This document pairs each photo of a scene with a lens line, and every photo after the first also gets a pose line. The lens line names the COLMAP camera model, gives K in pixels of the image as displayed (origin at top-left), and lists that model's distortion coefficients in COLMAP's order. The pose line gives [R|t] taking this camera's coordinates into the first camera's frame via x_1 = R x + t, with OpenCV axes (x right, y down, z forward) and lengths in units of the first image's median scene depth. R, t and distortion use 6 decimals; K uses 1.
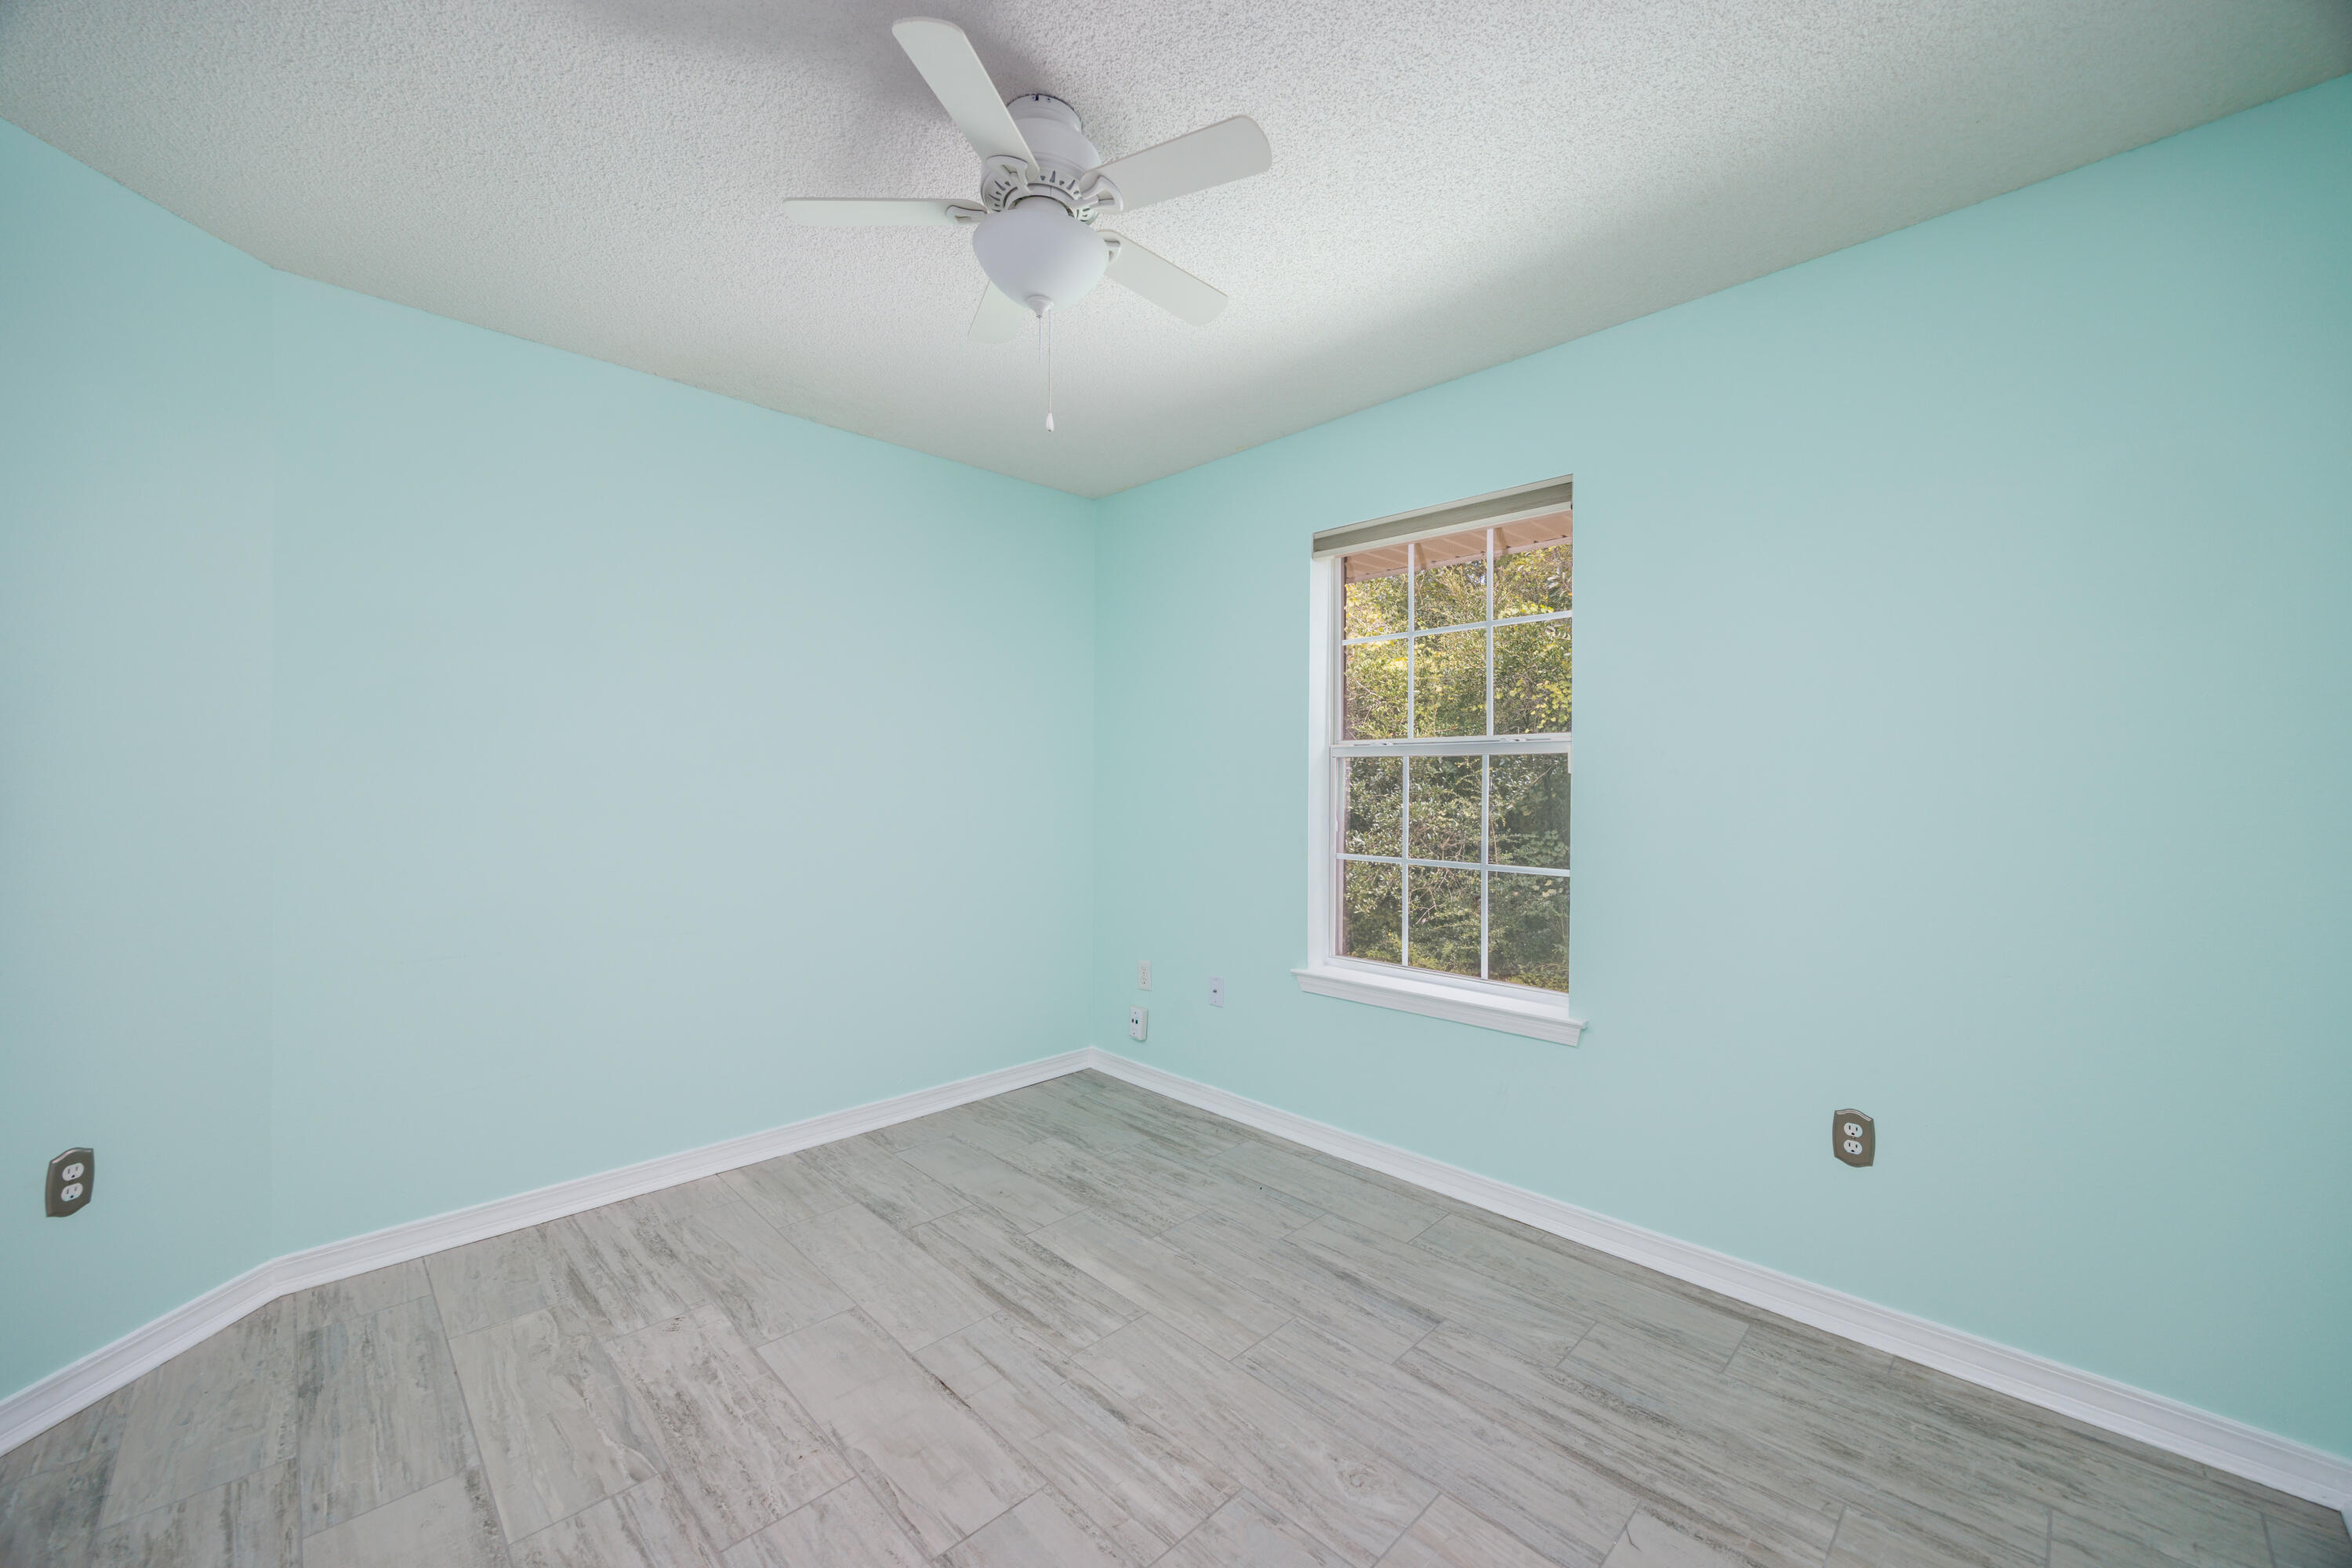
lens RADIAL K [[900.0, 0, 1177.4], [0, 900.0, 786.6], [0, 0, 1]] dist [-0.003921, -0.000022]
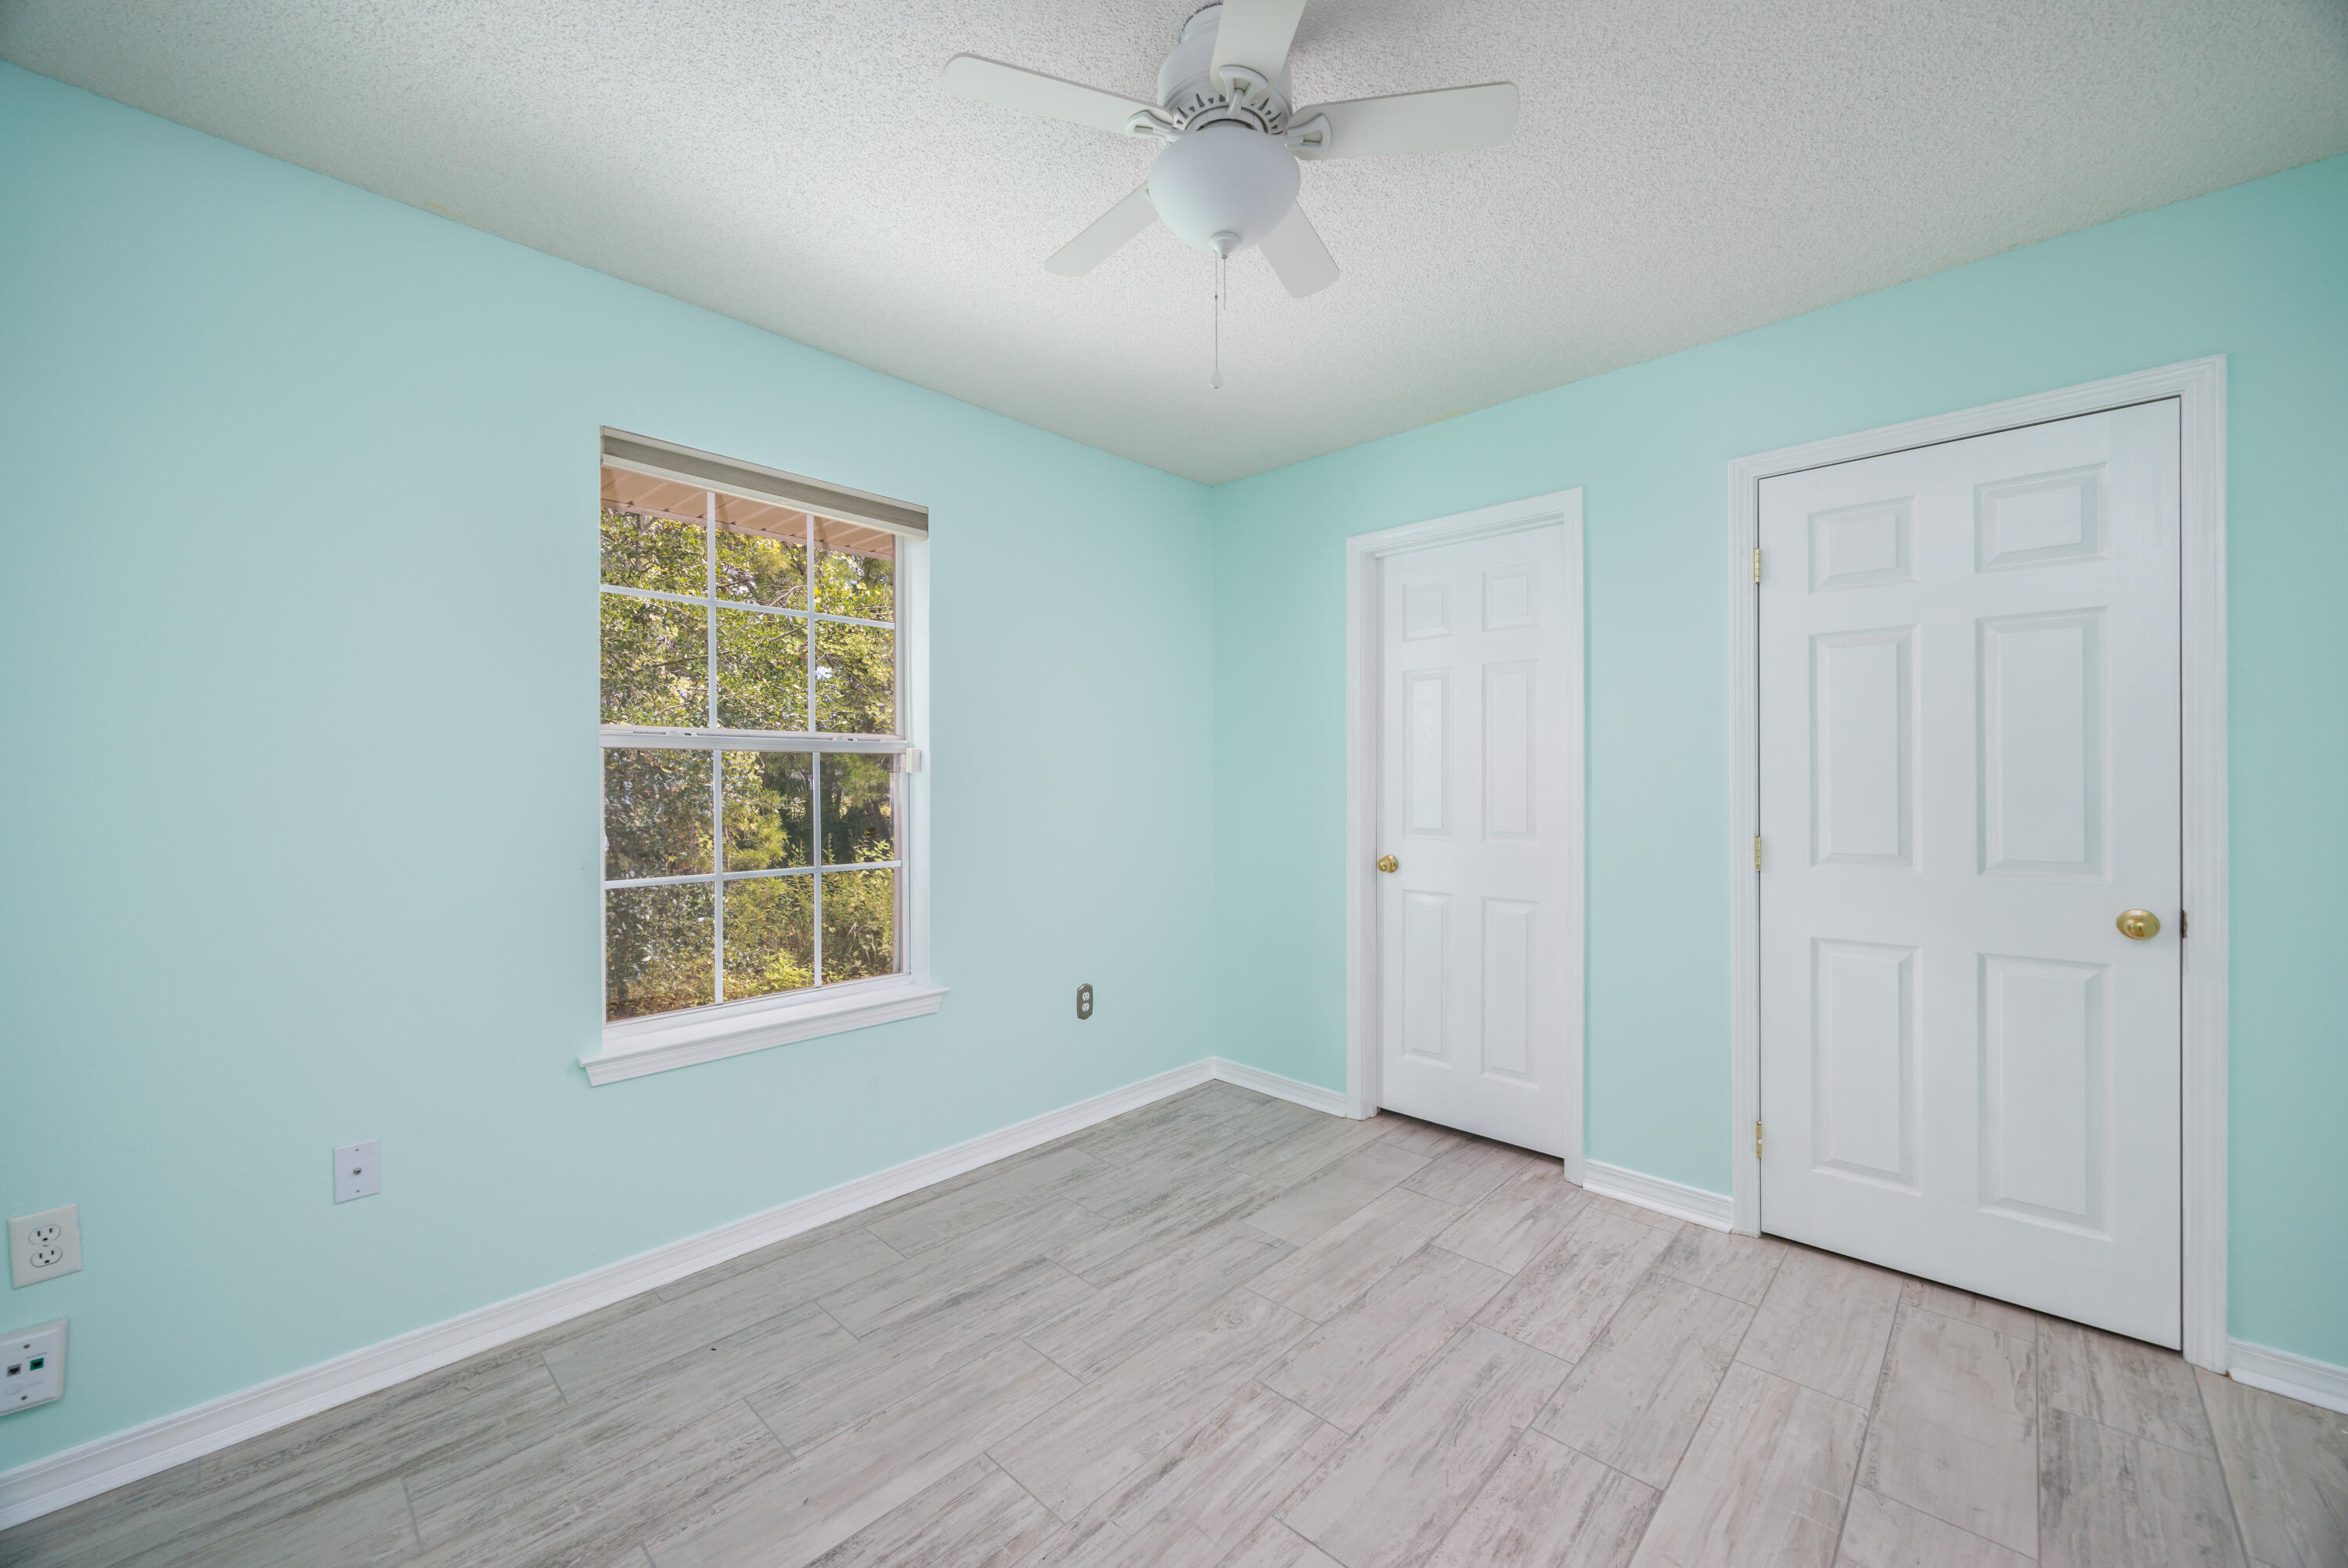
lens RADIAL K [[898.3, 0, 1175.4], [0, 898.3, 786.6], [0, 0, 1]] dist [-0.003921, -0.000022]
pose [[-0.032404, -0.008935, 0.999435, -0.851214], [0.007886, 0.999927, 0.009195, -0.006262], [-0.999444, 0.008180, -0.032331, 0.884606]]
